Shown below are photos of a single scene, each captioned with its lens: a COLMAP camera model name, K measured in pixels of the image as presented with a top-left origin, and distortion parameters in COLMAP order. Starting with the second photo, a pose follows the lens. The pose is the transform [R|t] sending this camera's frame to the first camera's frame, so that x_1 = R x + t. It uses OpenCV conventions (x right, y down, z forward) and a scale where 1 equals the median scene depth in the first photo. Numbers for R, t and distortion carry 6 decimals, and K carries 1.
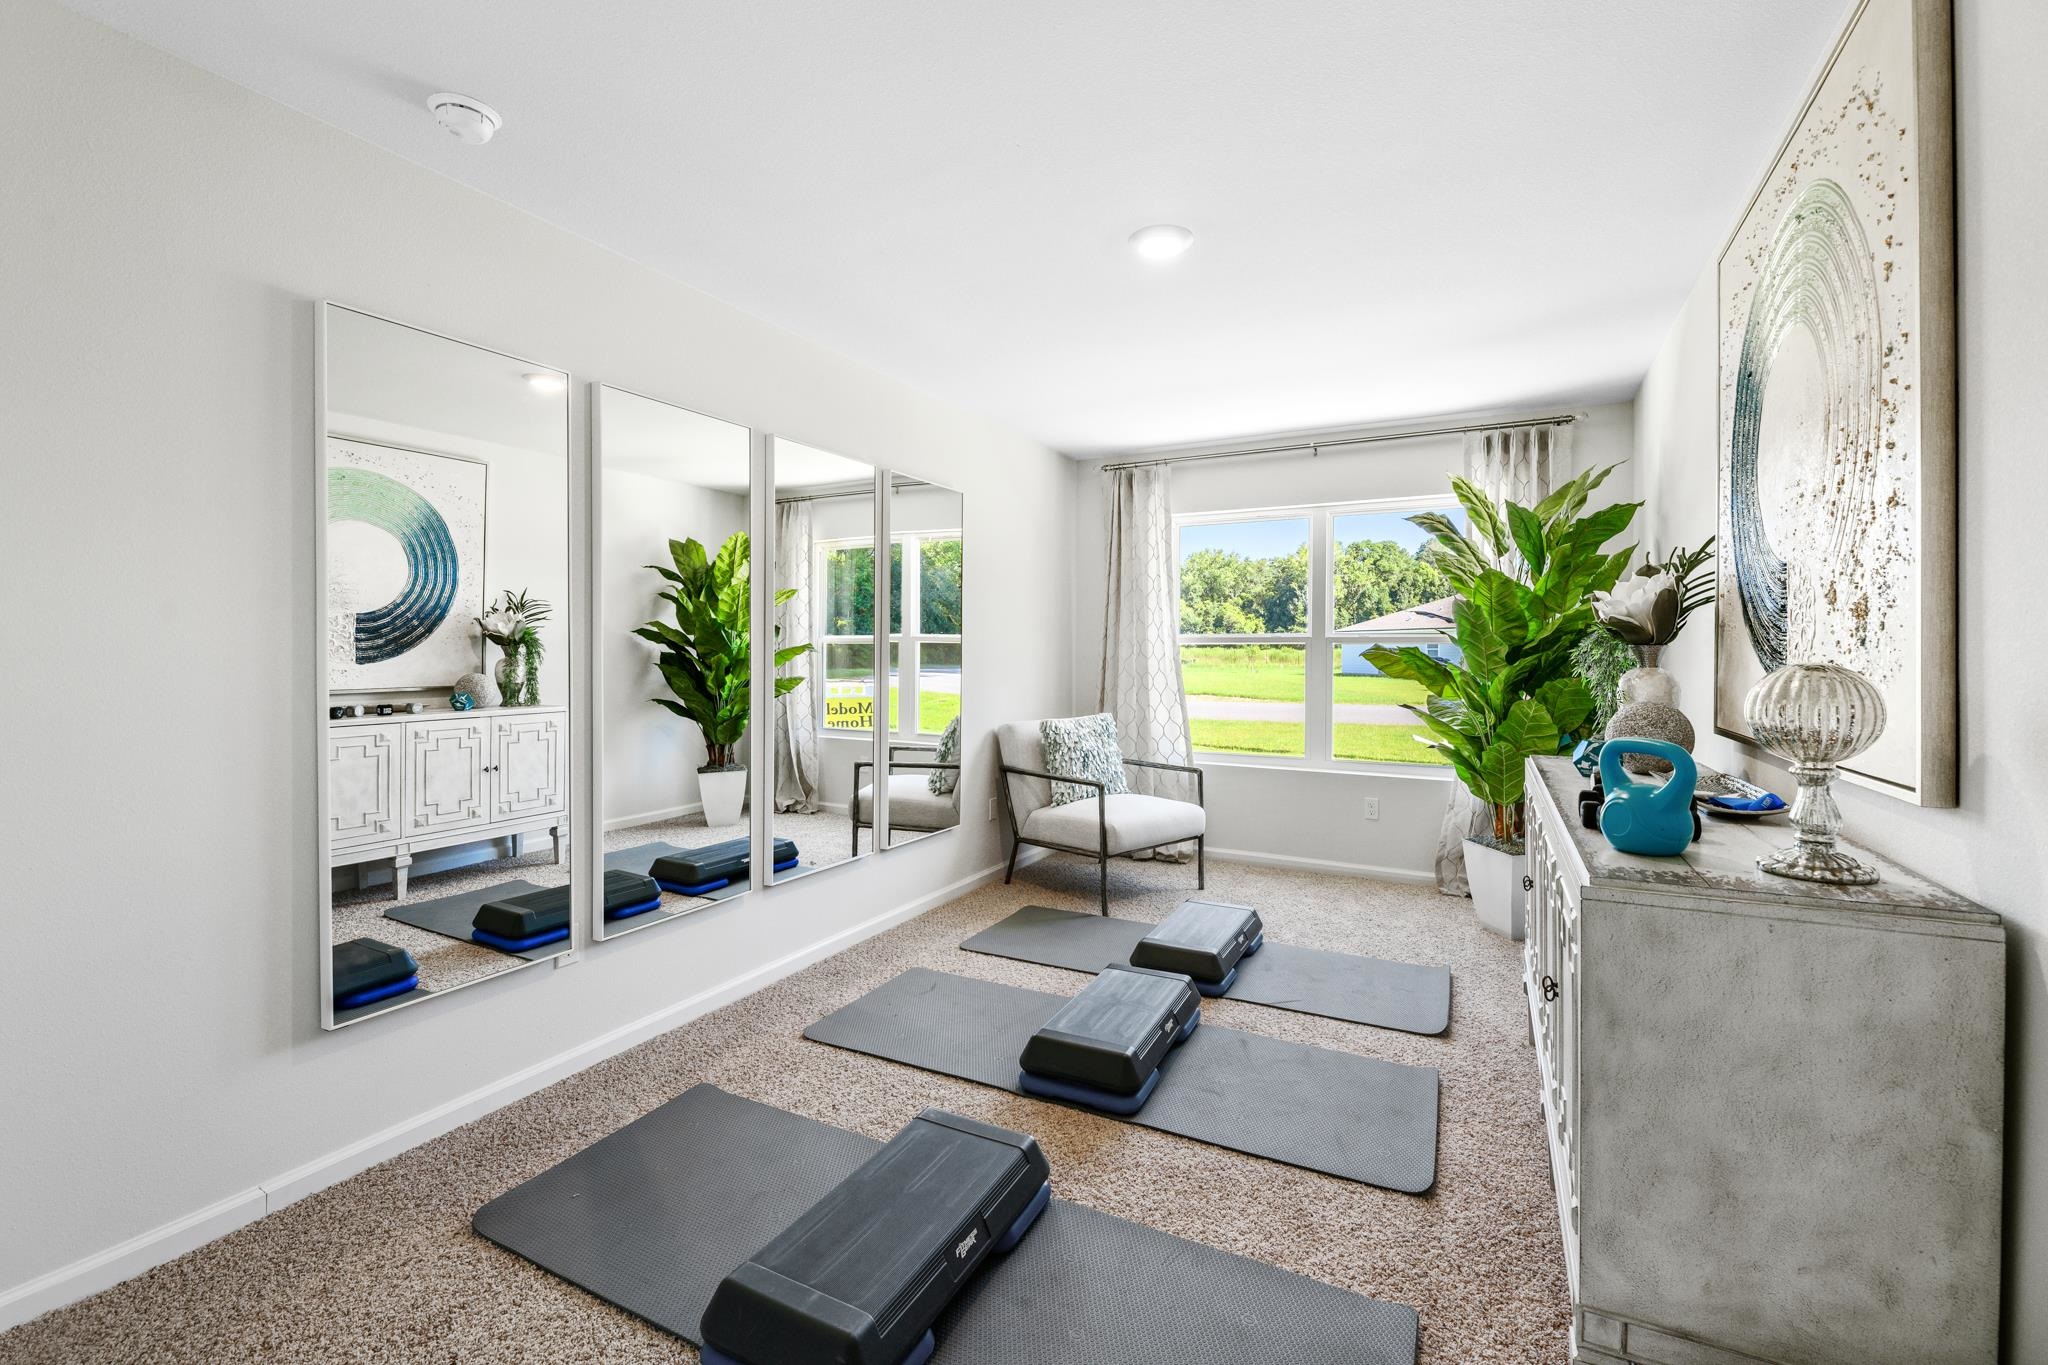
lens RADIAL K [[845.3, 0, 1008.5], [0, 845.3, 664.2], [0, 0, 1]] dist [0.001284, -0.004517]
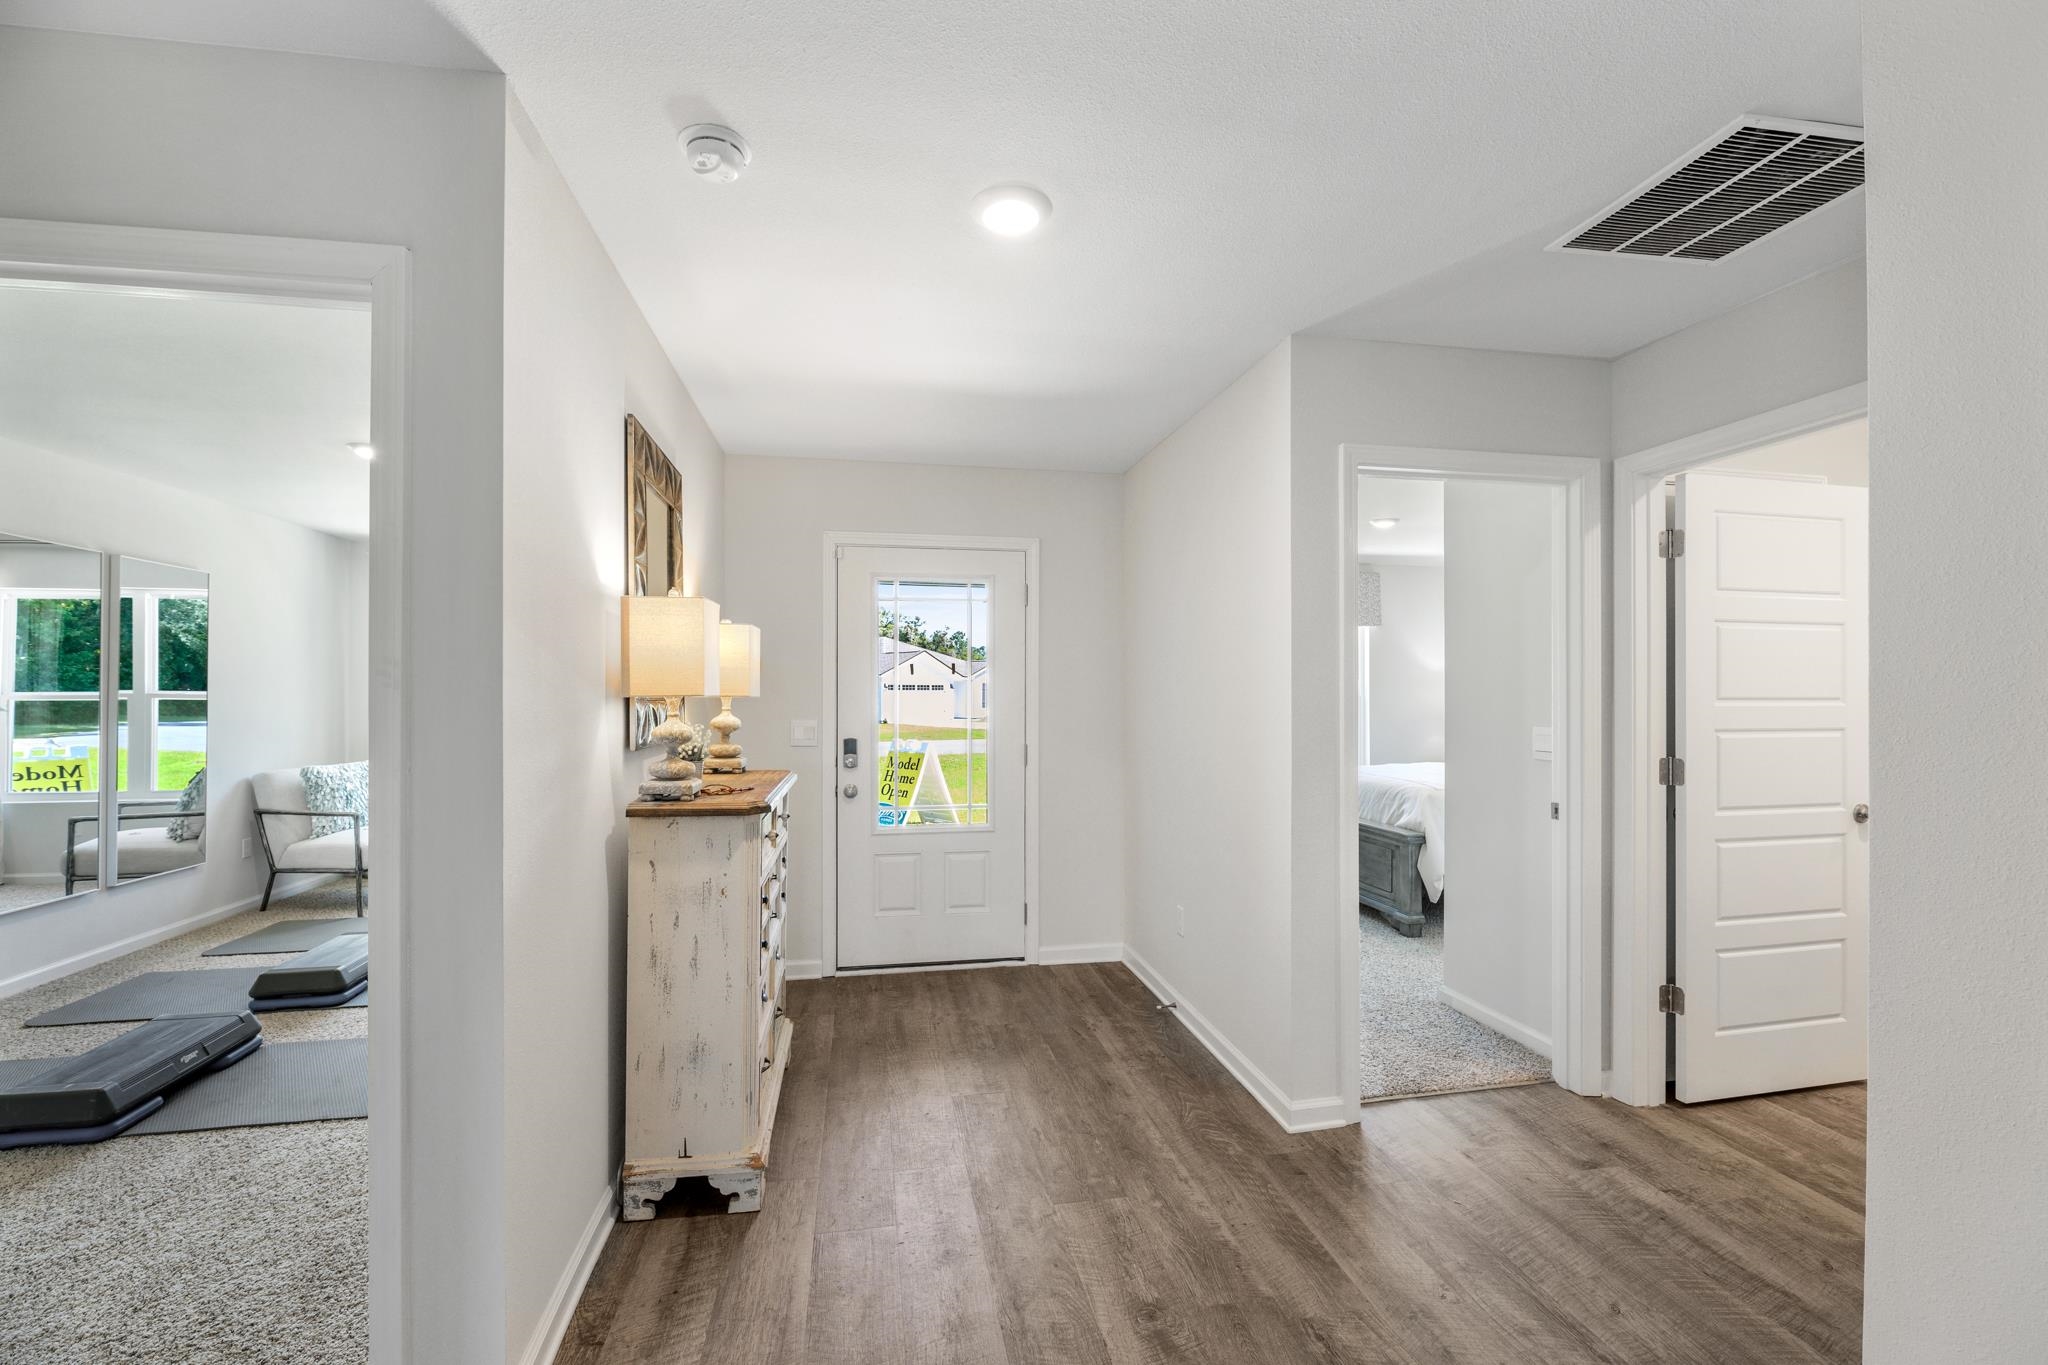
lens RADIAL K [[845.3, 0, 1056.7], [0, 845.3, 693.1], [0, 0, 1]] dist [0.001284, -0.004517]
pose [[0.759271, -0.002136, 0.650771, 0.067506], [0.010628, 0.999902, -0.009118, -0.015789], [-0.650688, 0.013840, 0.759219, -0.552852]]
